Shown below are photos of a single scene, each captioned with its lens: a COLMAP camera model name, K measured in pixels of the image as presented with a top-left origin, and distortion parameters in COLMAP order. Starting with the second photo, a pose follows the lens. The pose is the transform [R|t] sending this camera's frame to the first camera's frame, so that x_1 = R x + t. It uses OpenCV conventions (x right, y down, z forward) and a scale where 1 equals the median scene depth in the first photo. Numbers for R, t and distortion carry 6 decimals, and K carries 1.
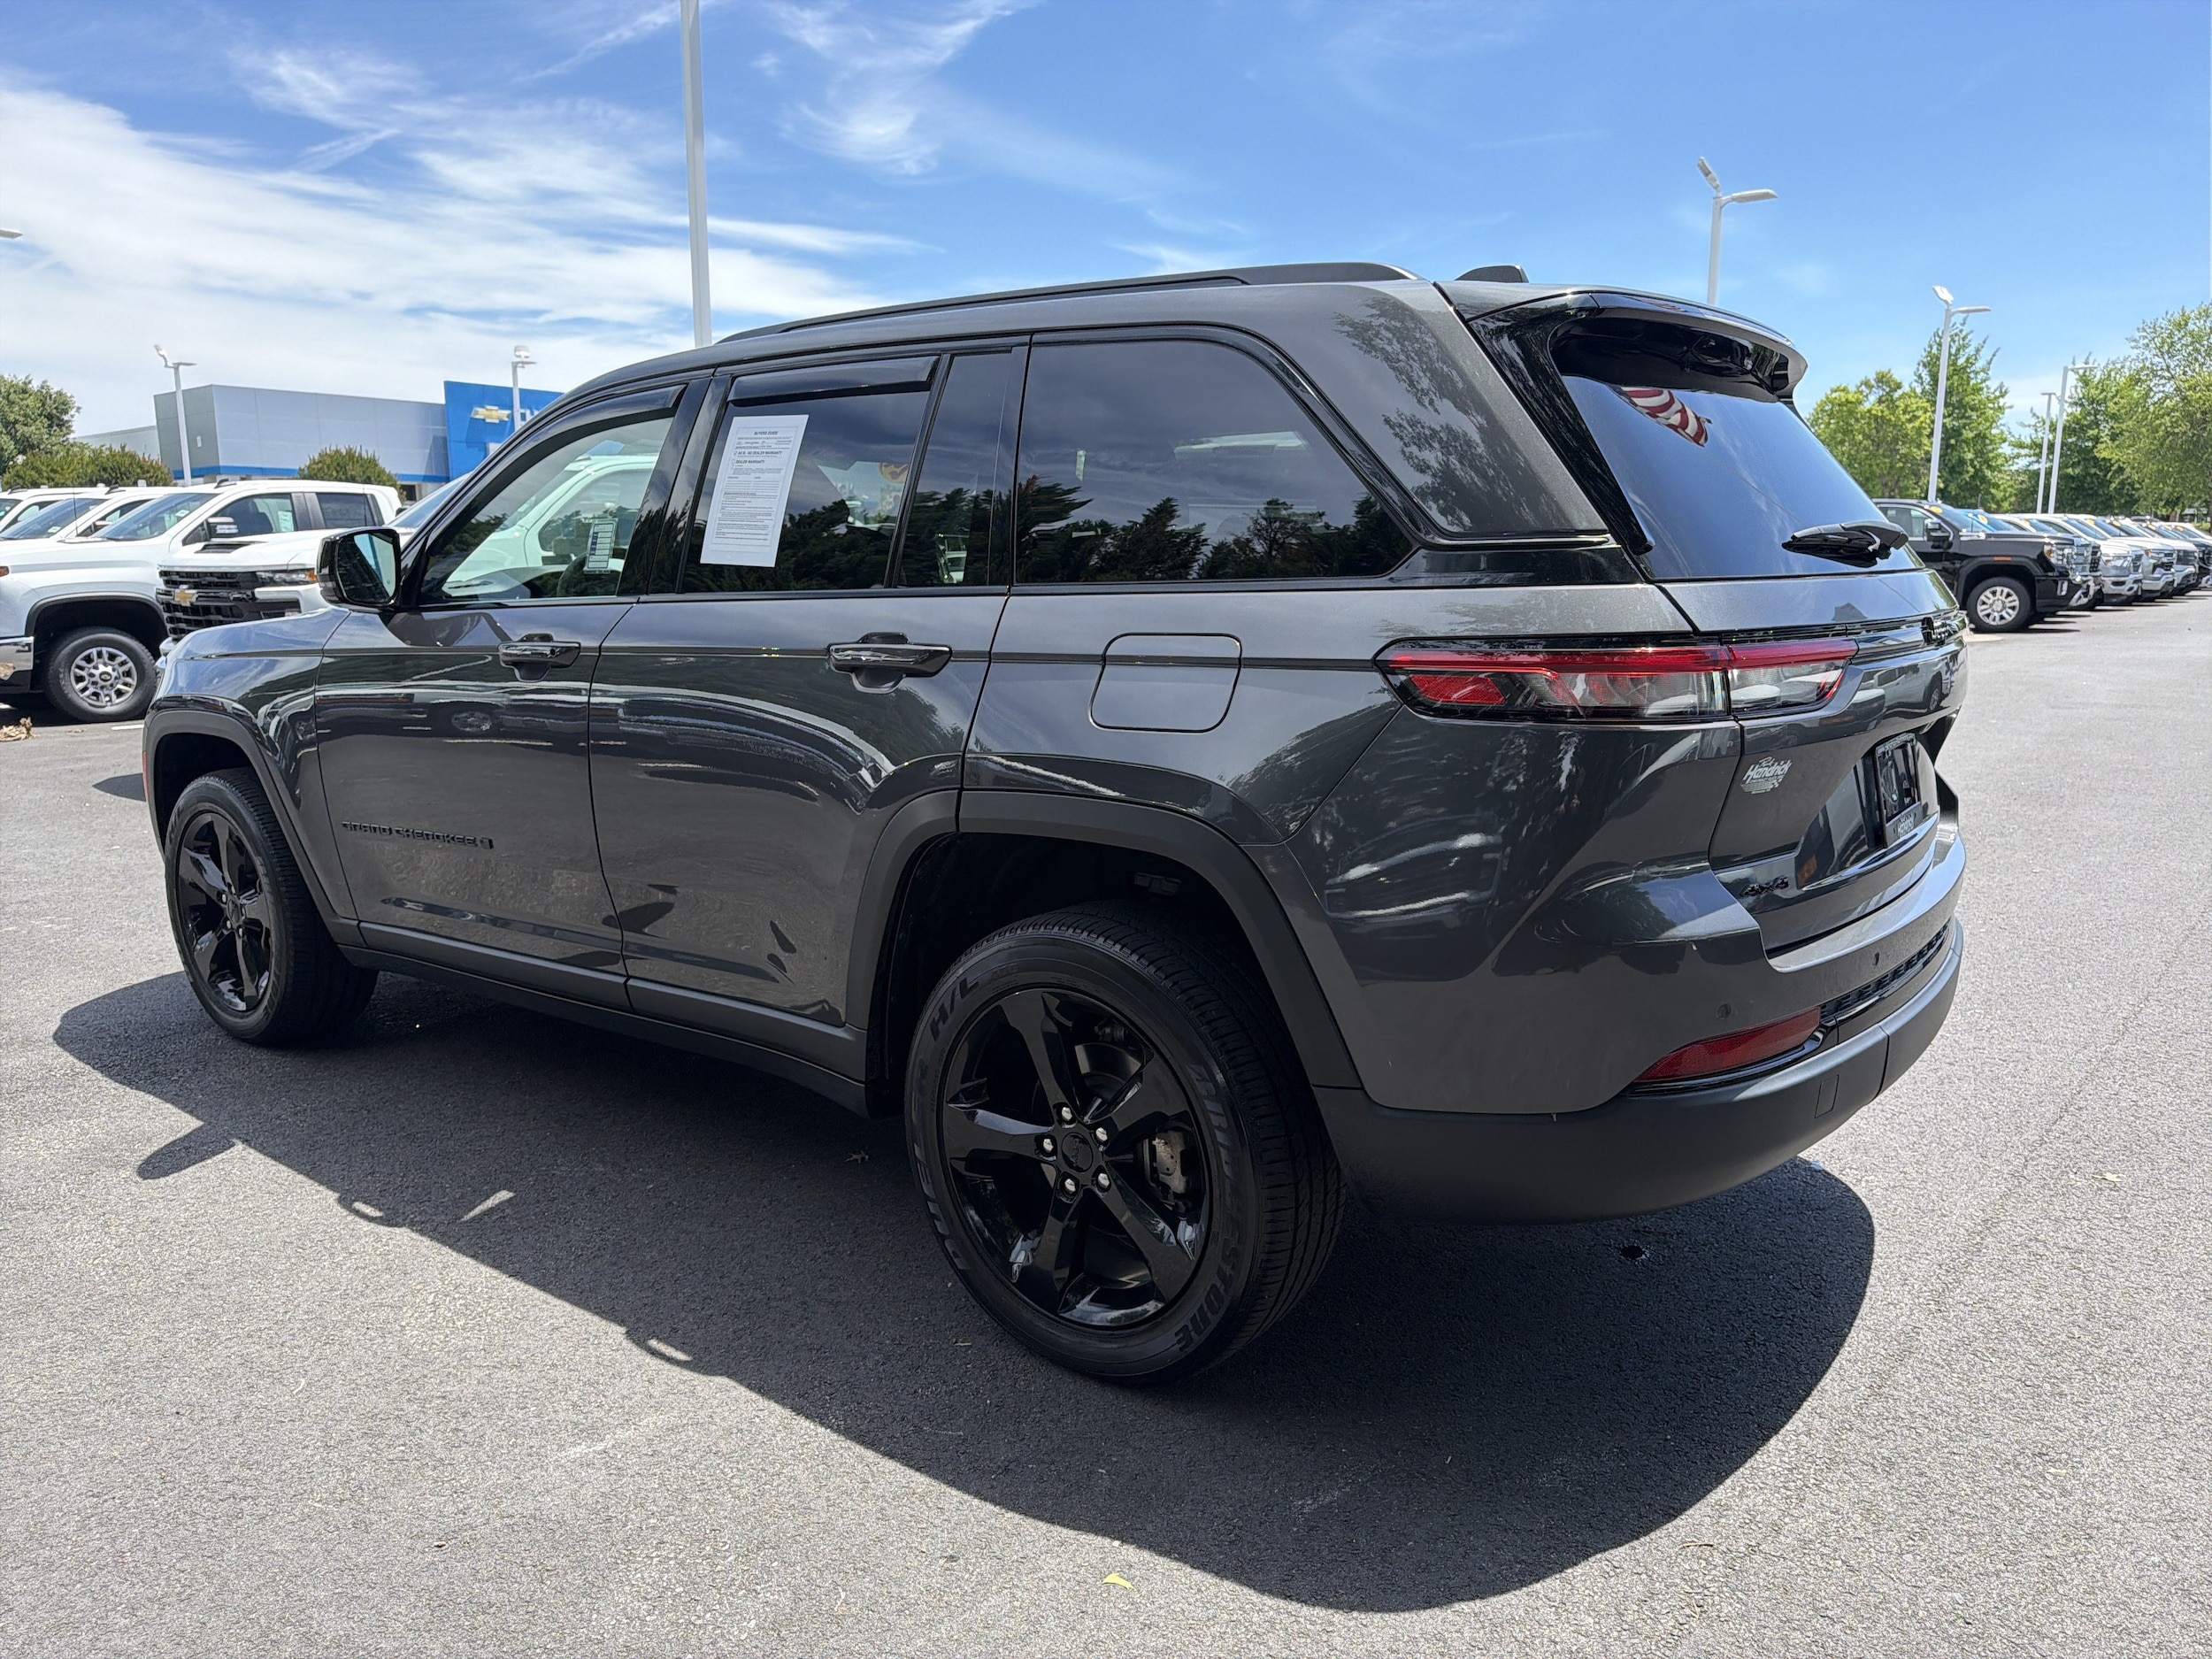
lens RADIAL K [[1700.2, 0, 1106.0], [0, 1700.2, 829.5], [0, 0, 1]] dist [-0.000324, -0.002802]
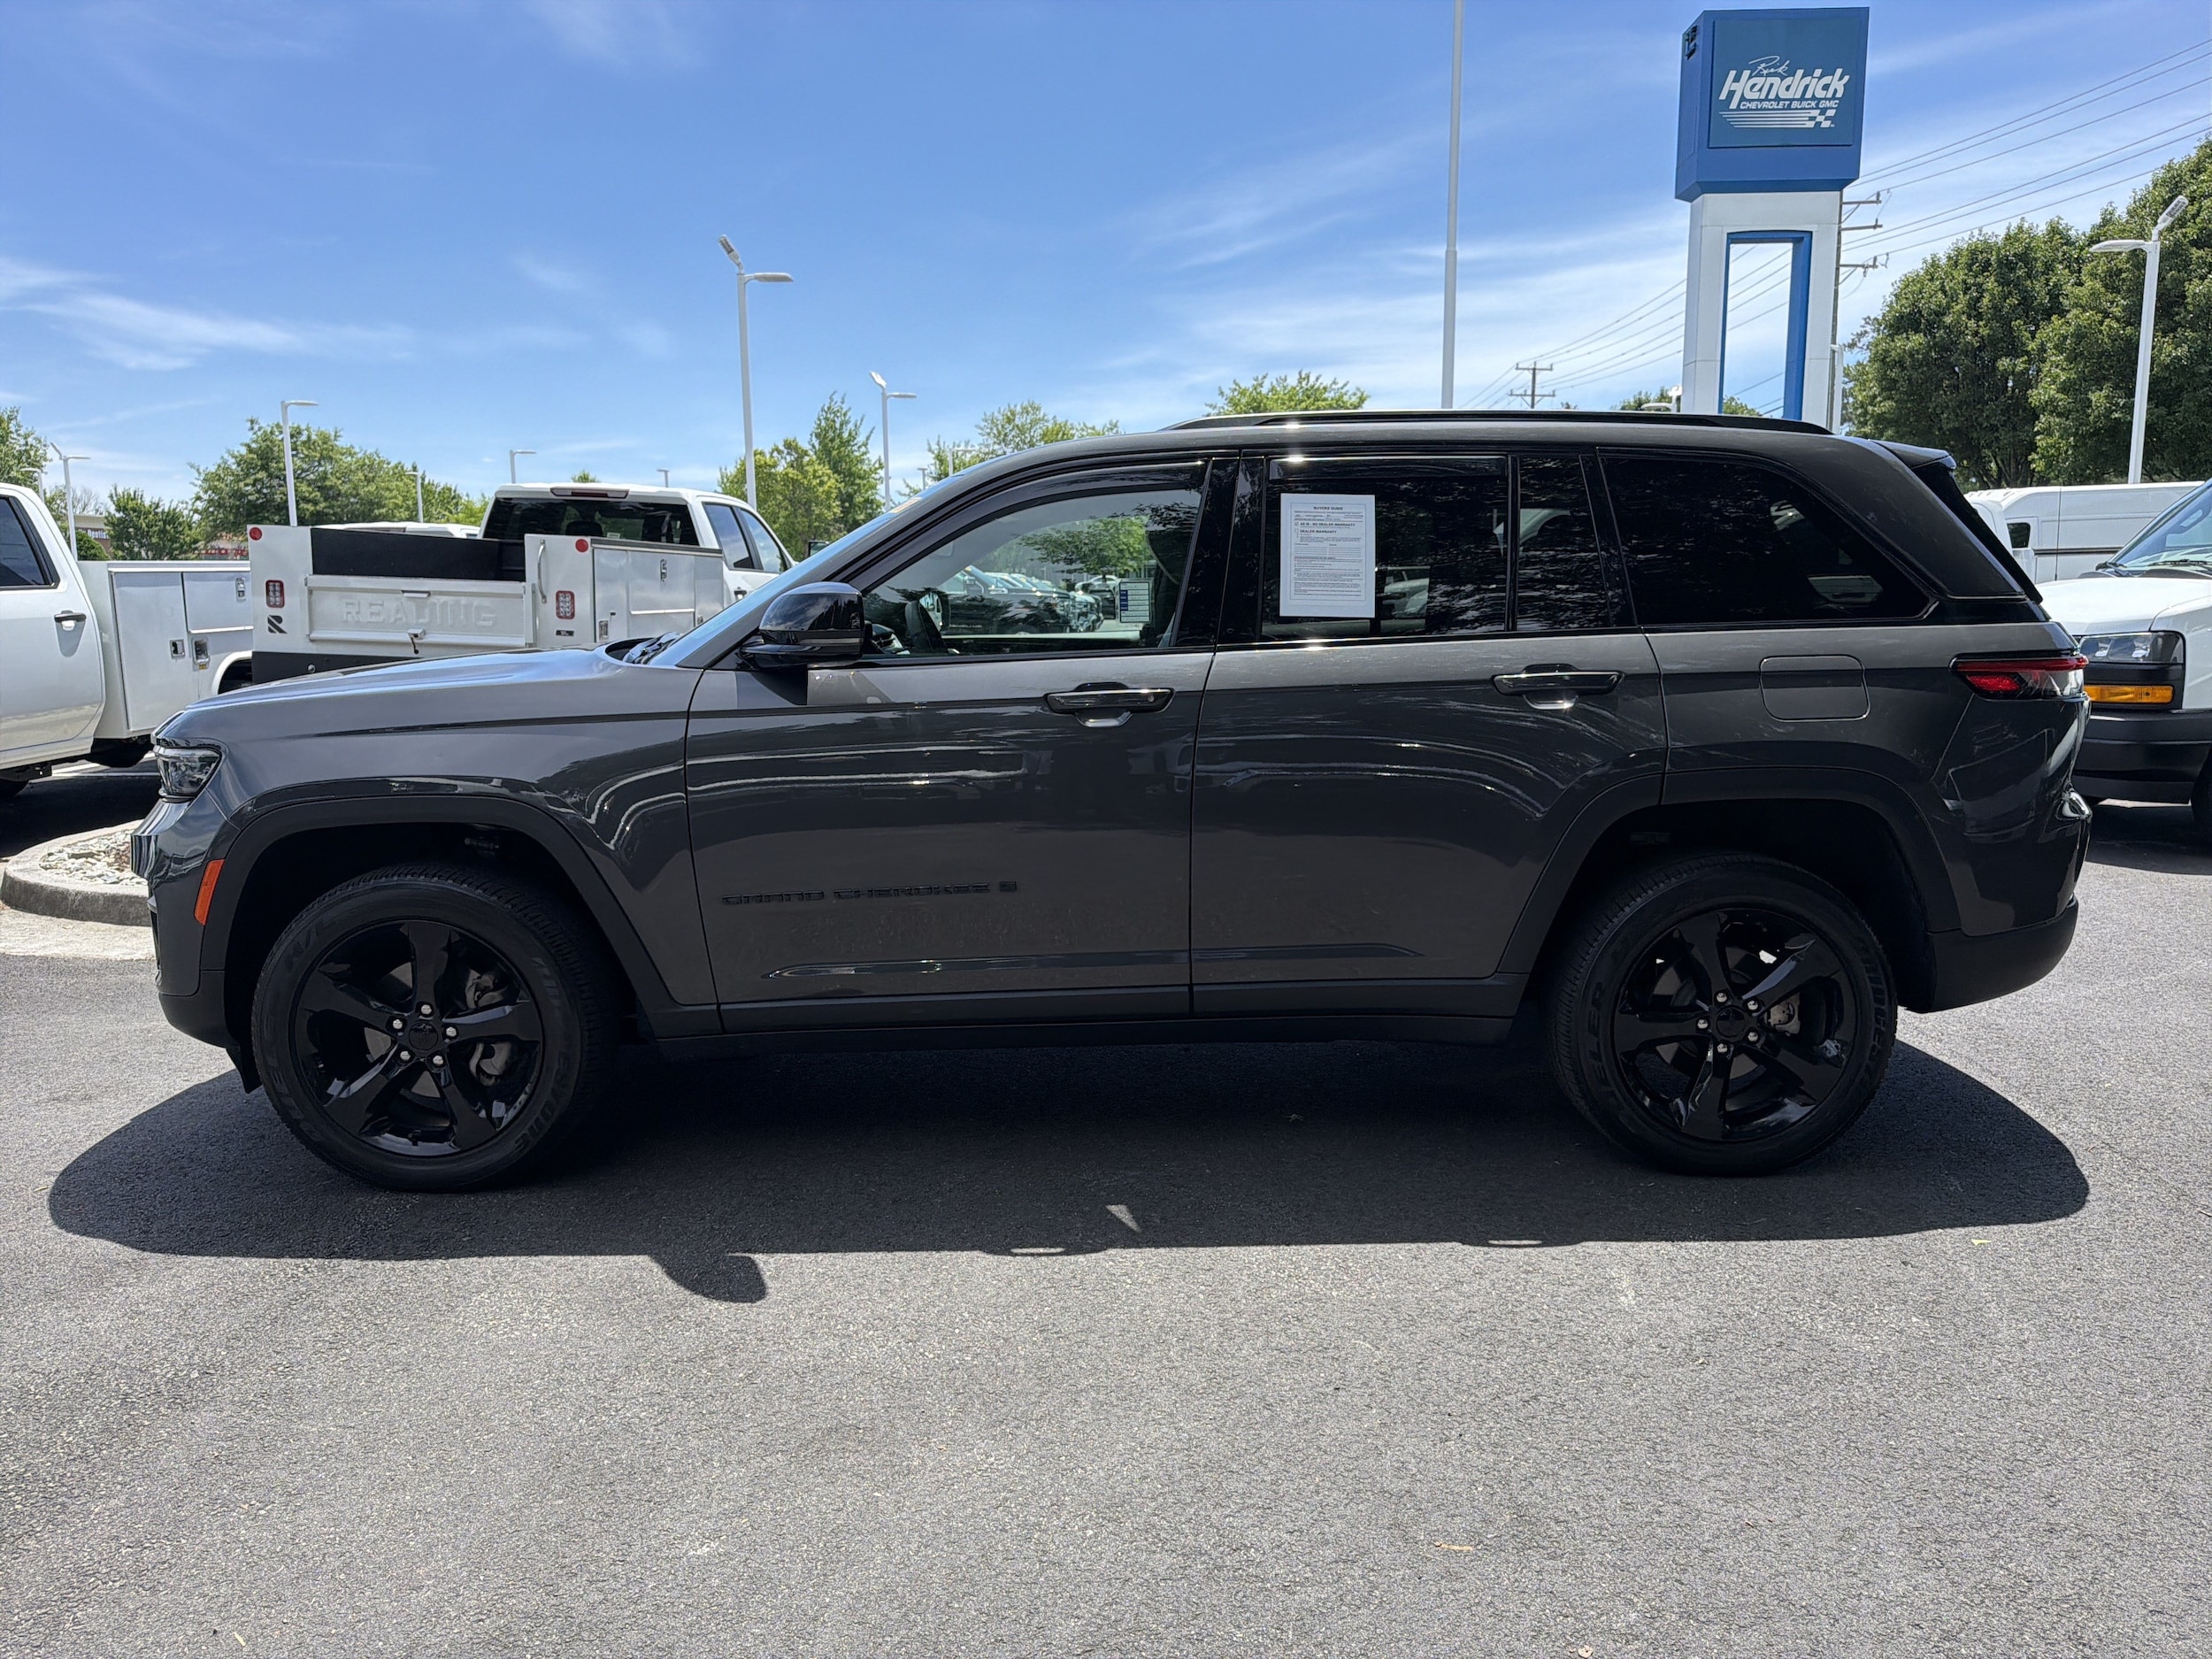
lens RADIAL K [[1703.0, 0, 1106.0], [0, 1703.0, 829.5], [0, 0, 1]] dist [0.106970, -0.143198]
pose [[0.739394, -0.087415, 0.667575, -0.846223], [0.105765, 0.994305, 0.013055, -0.028137], [-0.664914, 0.060953, 0.744429, 0.156064]]
